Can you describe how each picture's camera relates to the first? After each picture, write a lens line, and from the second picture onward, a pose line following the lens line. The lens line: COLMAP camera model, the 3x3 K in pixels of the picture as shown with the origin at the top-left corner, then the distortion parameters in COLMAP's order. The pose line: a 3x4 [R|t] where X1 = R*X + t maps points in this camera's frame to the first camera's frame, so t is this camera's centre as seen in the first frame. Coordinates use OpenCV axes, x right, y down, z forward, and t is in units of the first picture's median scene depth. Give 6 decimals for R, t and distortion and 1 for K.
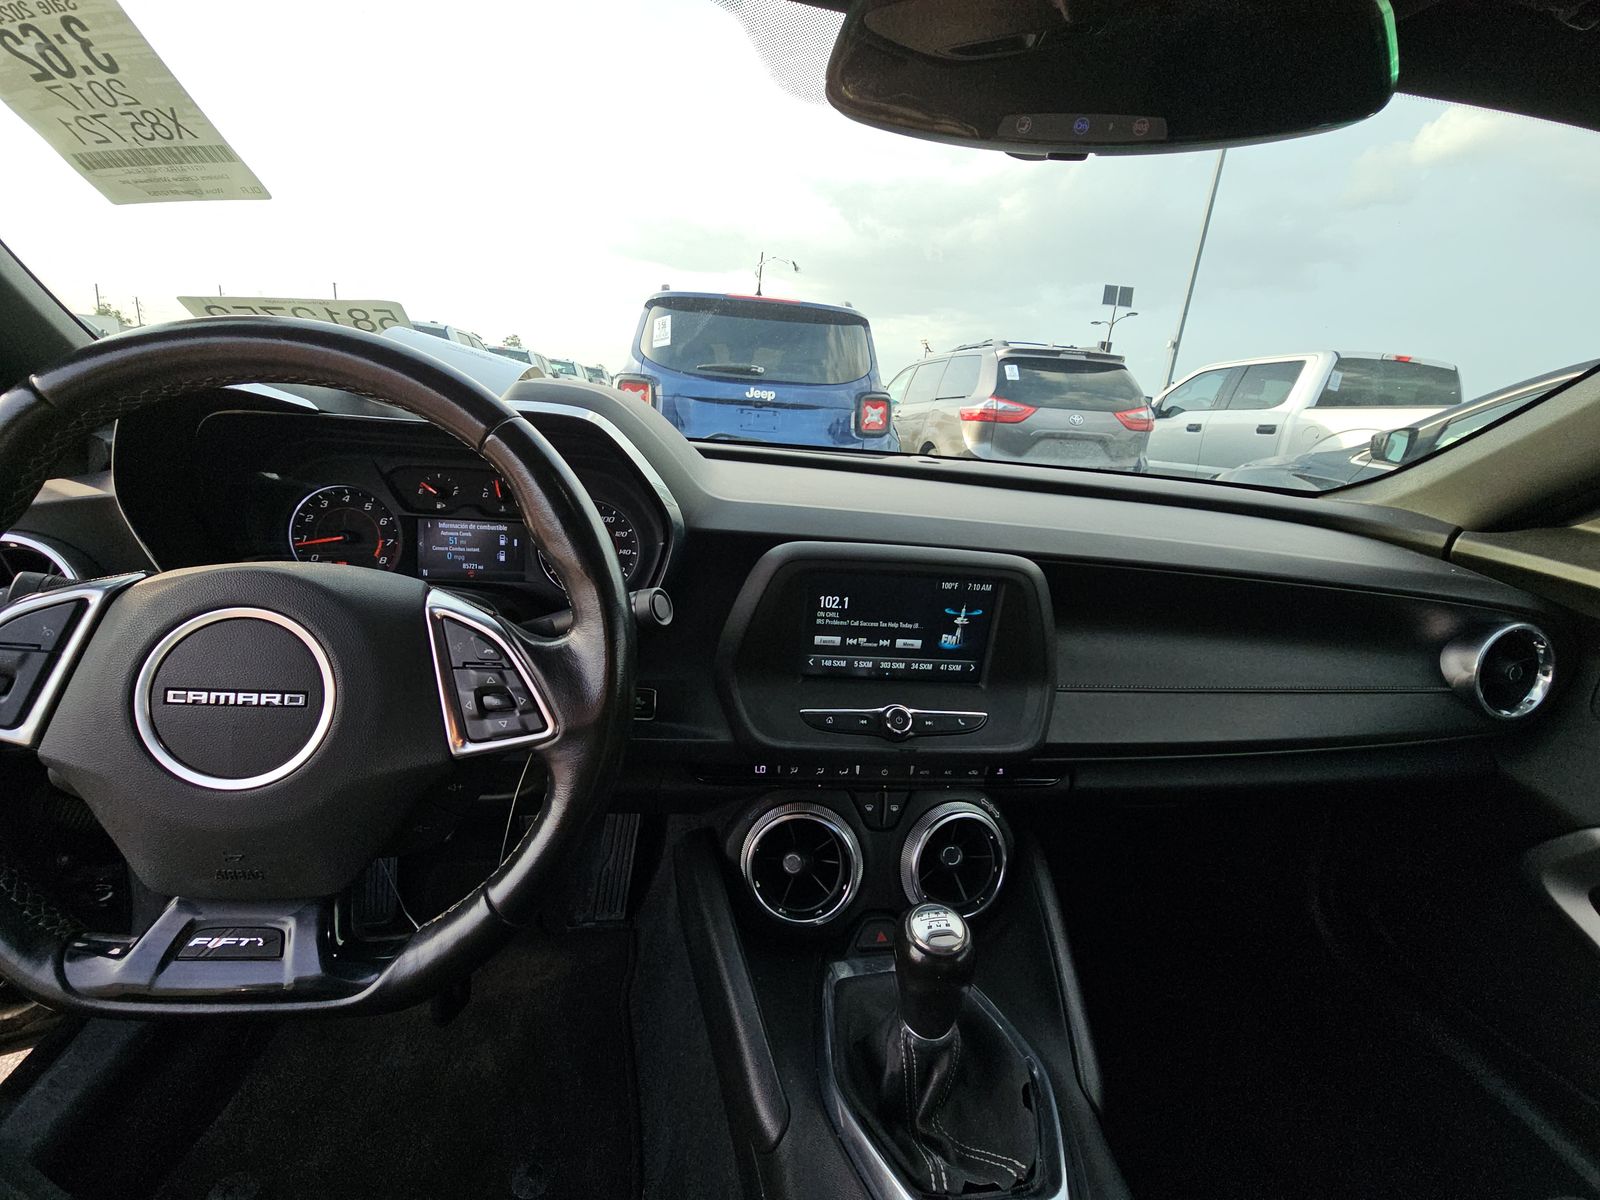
lens RADIAL K [[636.5, 0, 814.1], [0, 636.5, 584.1], [0, 0, 1]] dist [0.015277, -0.000015]
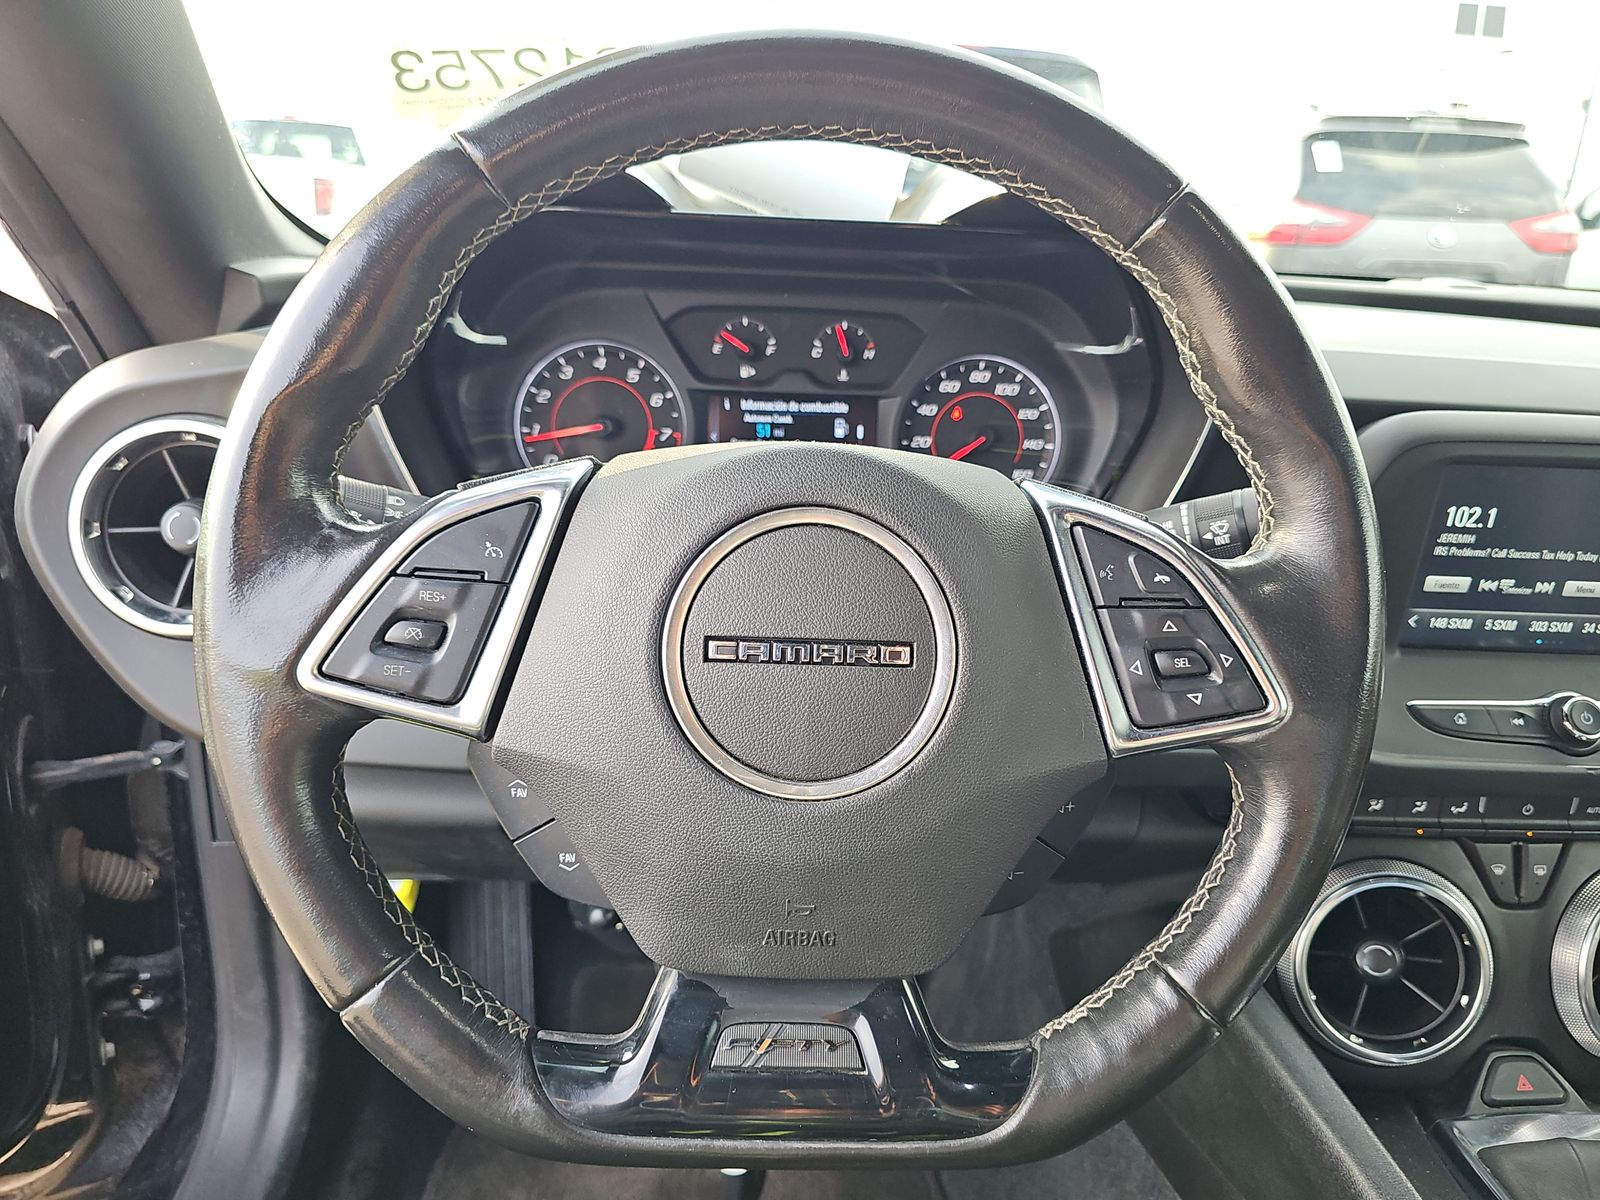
lens RADIAL K [[1058.5, 0, 811.3], [0, 1058.5, 579.4], [0, 0, 1]] dist [0.050871, -0.037852]
pose [[0.998628, -0.010402, -0.051316, -0.504846], [0.012229, 0.999298, 0.035424, 0.041938], [0.050911, -0.036003, 0.998054, -0.010991]]
